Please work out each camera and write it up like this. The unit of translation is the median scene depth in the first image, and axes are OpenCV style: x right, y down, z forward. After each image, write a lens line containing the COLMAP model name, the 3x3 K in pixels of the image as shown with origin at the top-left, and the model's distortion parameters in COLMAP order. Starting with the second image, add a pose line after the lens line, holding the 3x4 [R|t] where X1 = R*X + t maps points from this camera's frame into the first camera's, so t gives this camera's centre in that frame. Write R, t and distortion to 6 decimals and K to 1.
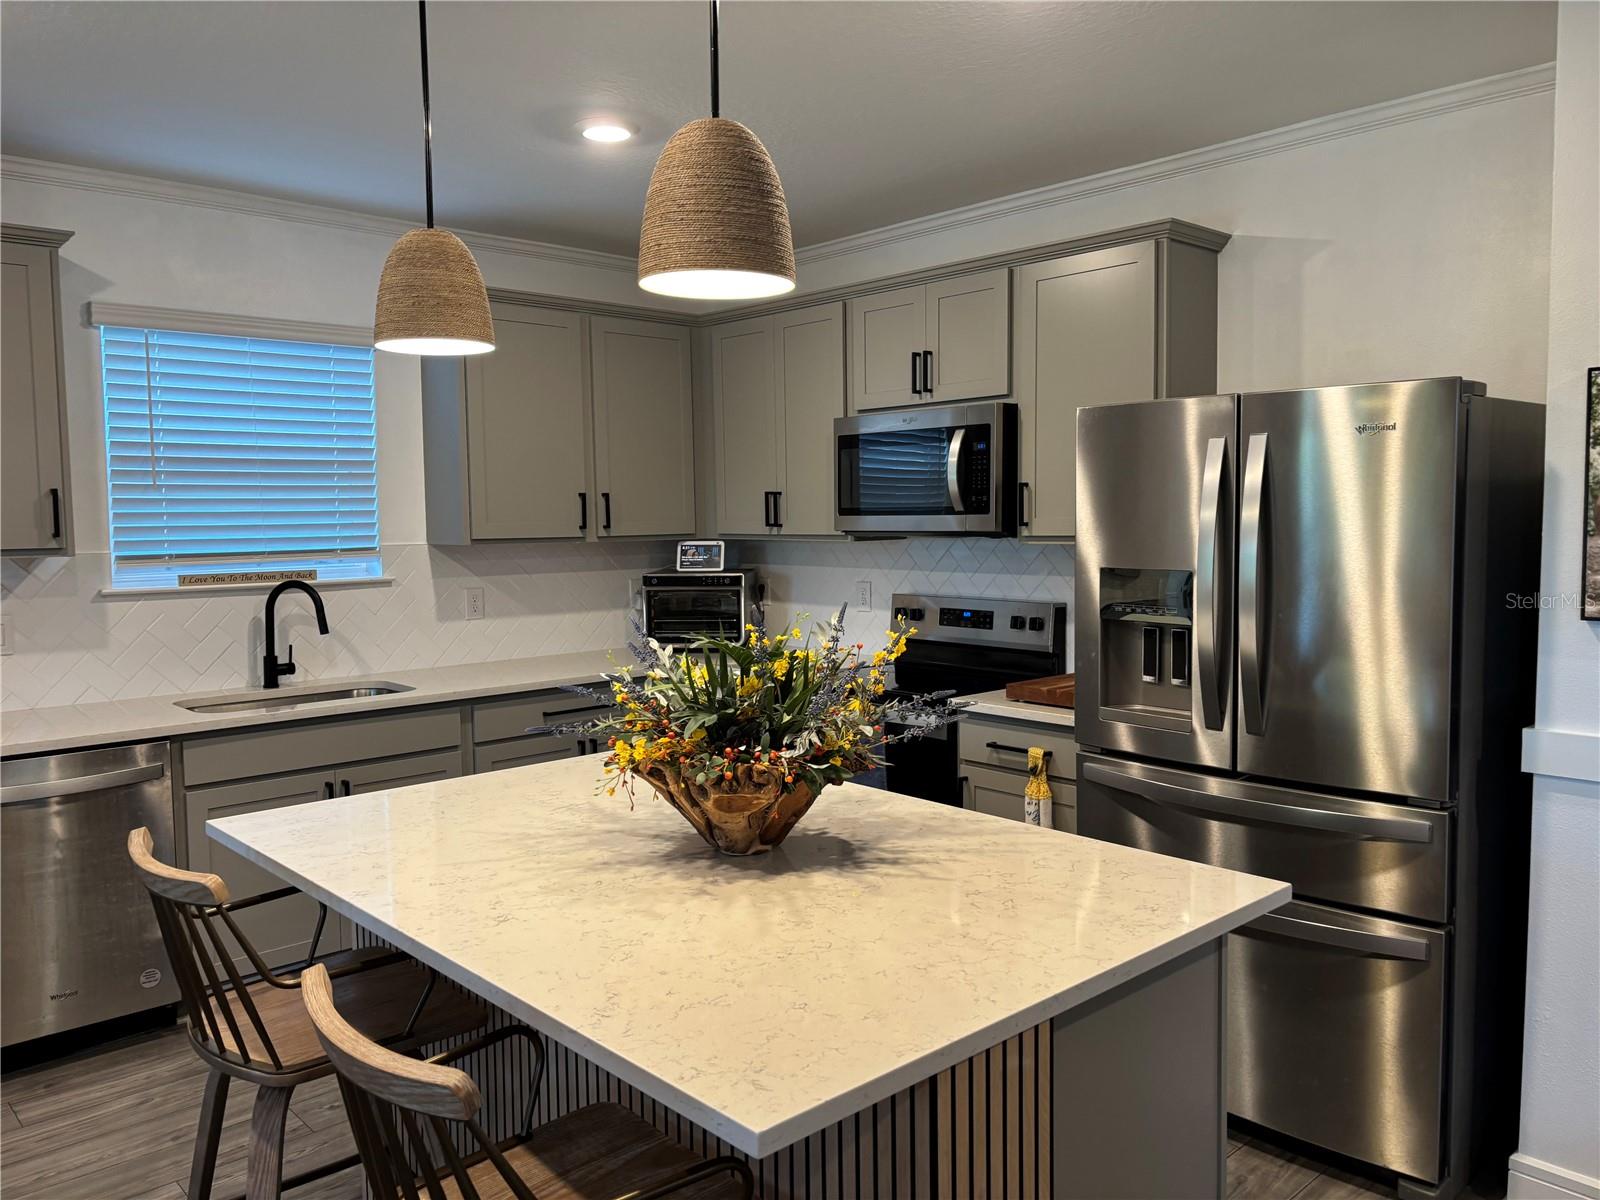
lens RADIAL K [[1203.7, 0, 813.4], [0, 1203.7, 613.9], [0, 0, 1]] dist [0.049277, -0.066709]
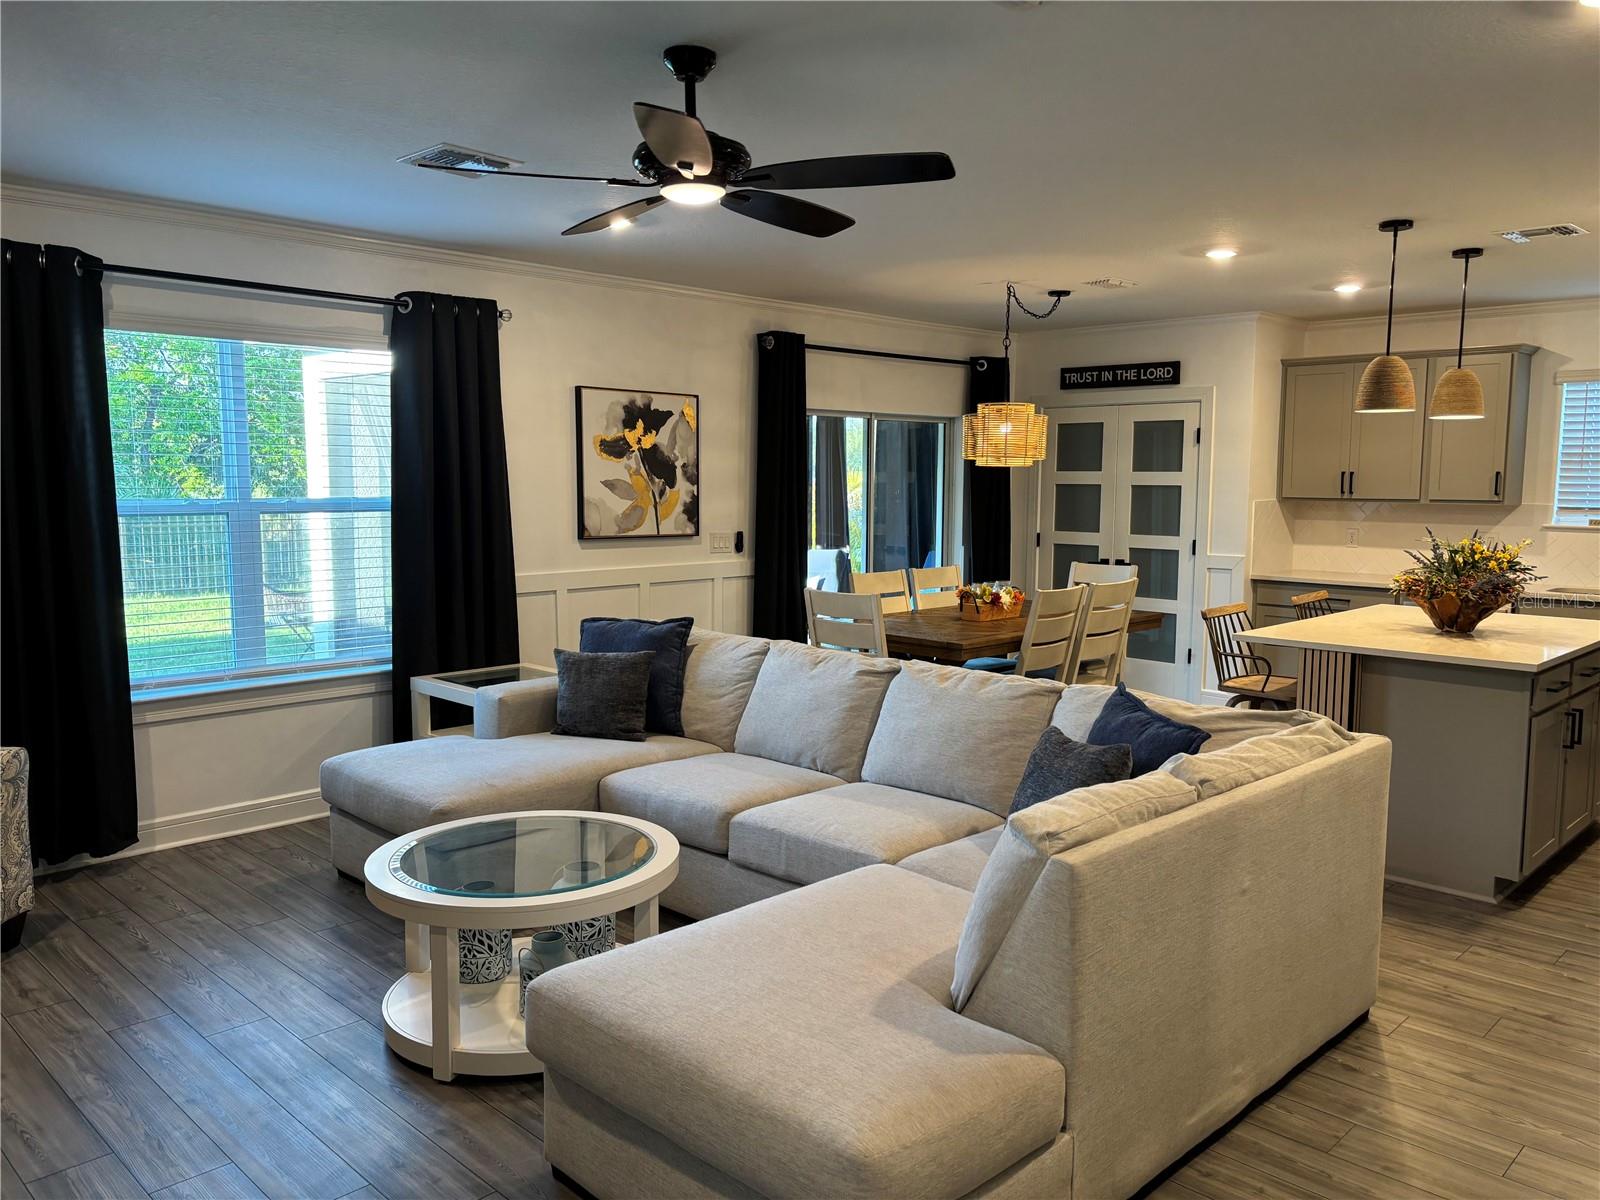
lens RADIAL K [[1201.2, 0, 811.5], [0, 1201.2, 602.1], [0, 0, 1]] dist [0.058990, -0.080973]
pose [[0.043724, 0.121196, -0.991665, 1.617686], [-0.093455, 0.988758, 0.116720, -0.017748], [0.994663, 0.087572, 0.054559, -0.294247]]
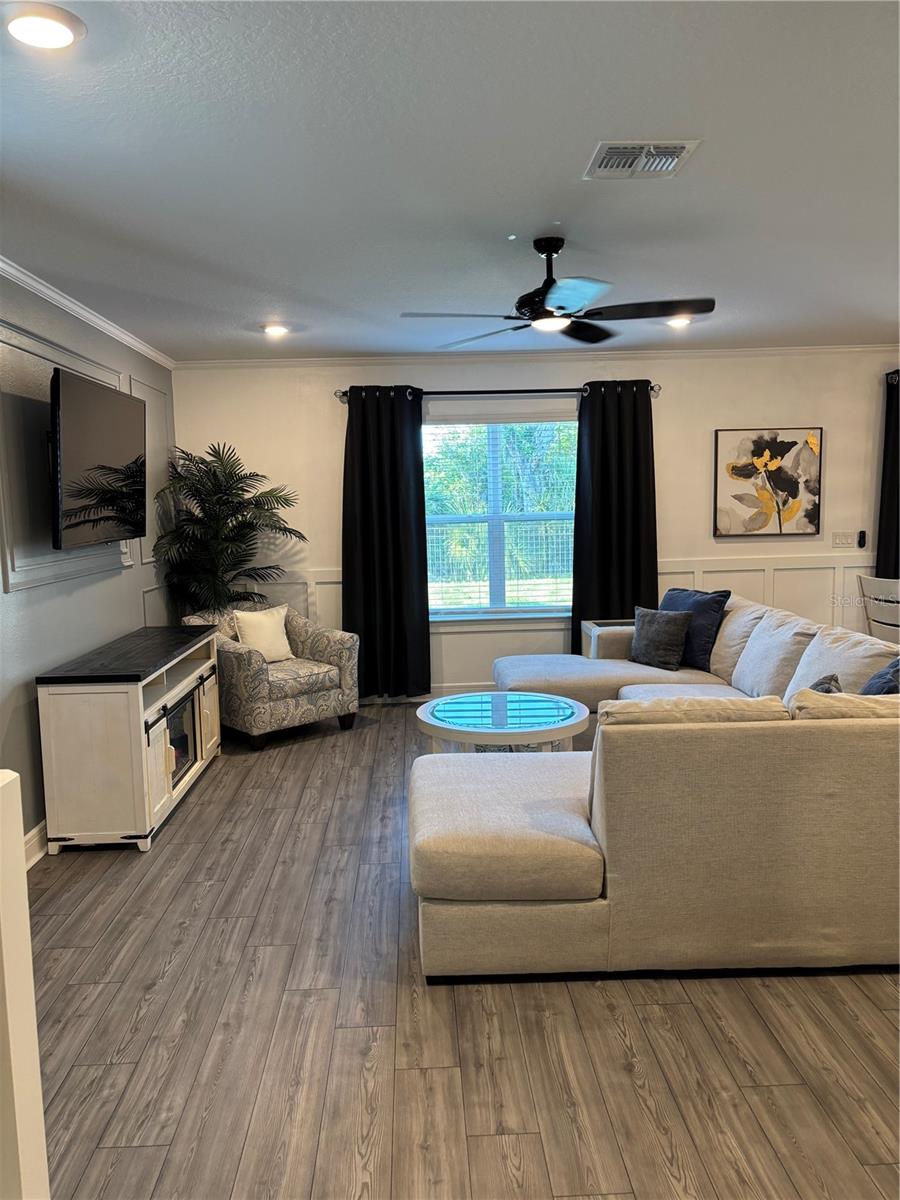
lens RADIAL K [[911.2, 0, 443.8], [0, 911.2, 597.7], [0, 0, 1]] dist [0.030661, -0.009122]
pose [[-0.660764, 0.111903, -0.742206, 1.667771], [-0.028253, 0.984416, 0.173574, -0.070710], [0.750062, 0.135661, -0.647304, 0.408107]]
